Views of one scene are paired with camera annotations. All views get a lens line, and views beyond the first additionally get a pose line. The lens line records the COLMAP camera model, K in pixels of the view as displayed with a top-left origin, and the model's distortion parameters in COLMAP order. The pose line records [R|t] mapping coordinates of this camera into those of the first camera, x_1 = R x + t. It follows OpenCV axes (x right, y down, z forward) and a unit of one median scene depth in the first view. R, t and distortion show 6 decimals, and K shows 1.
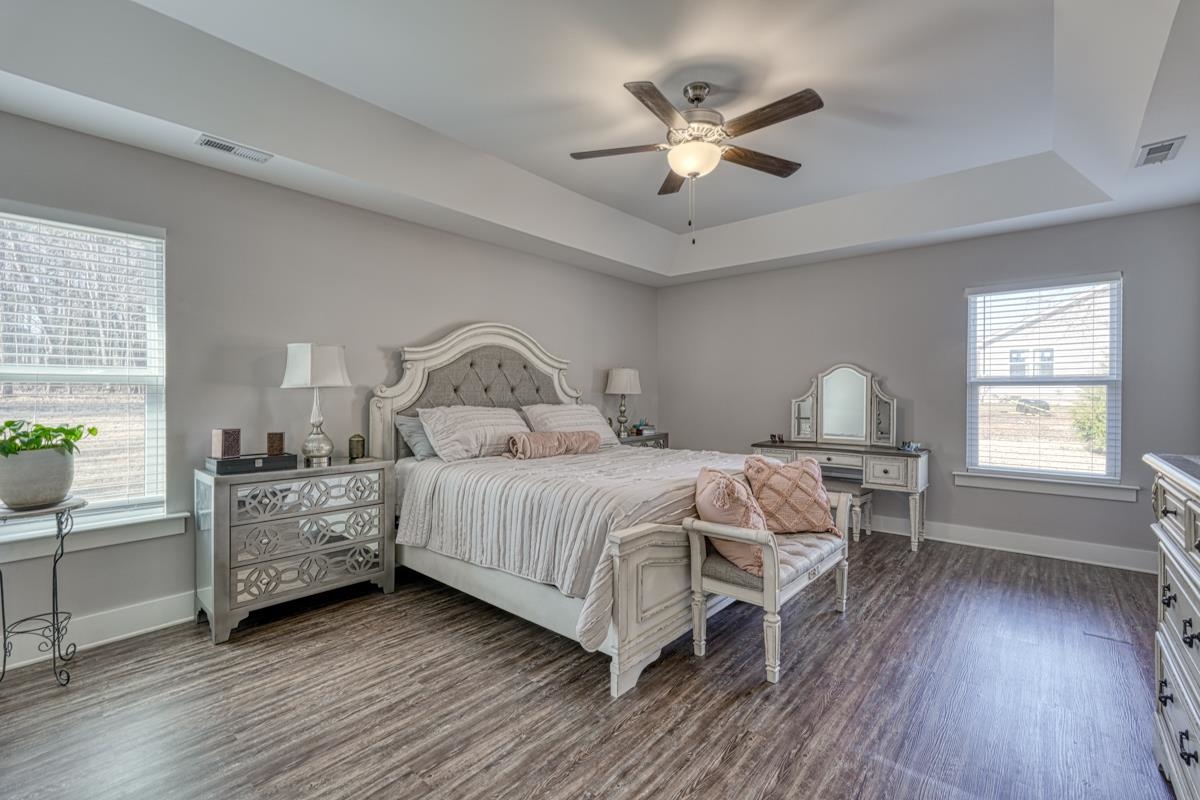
lens RADIAL K [[526.9, 0, 601.1], [0, 526.9, 394.6], [0, 0, 1]] dist [0.002483, 0.000636]
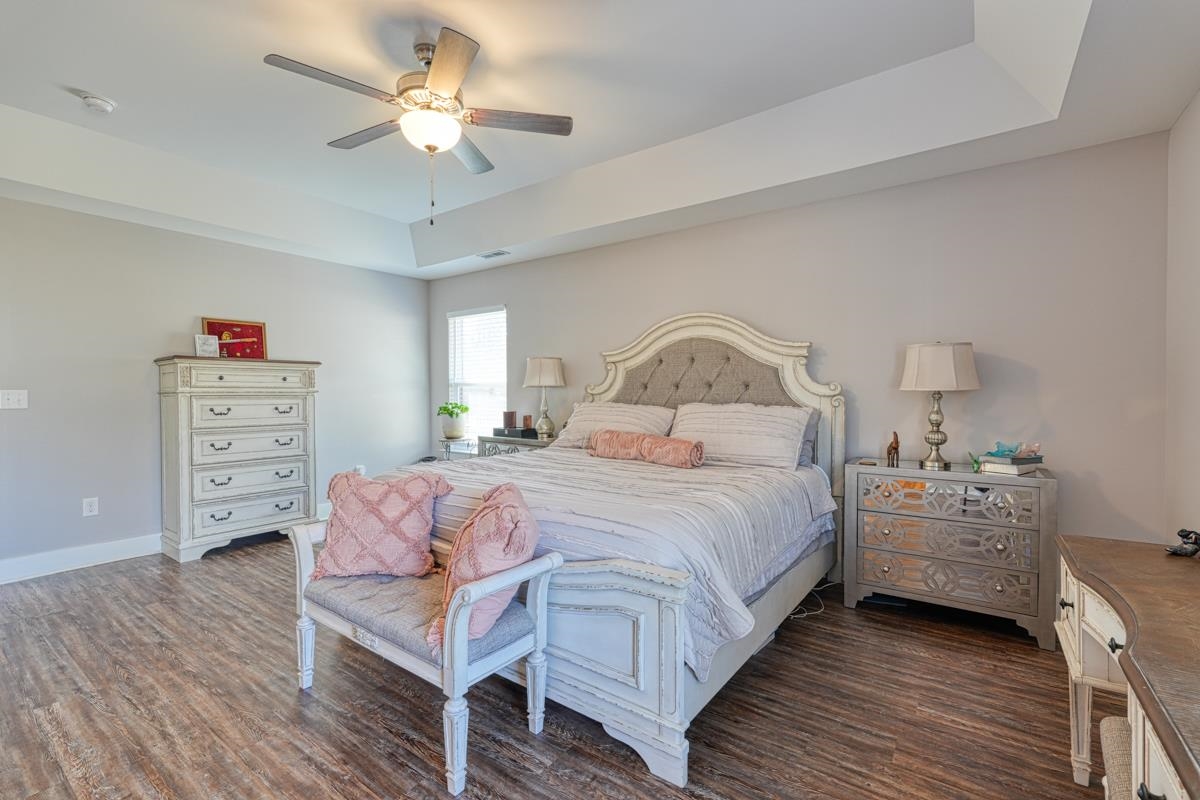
lens RADIAL K [[526.9, 0, 610.8], [0, 526.9, 398.3], [0, 0, 1]] dist [0.002483, 0.000636]
pose [[0.080529, 0.015823, -0.996627, 0.961188], [0.000135, 0.999874, 0.015886, -0.004094], [0.996752, -0.001414, 0.080517, 1.067890]]
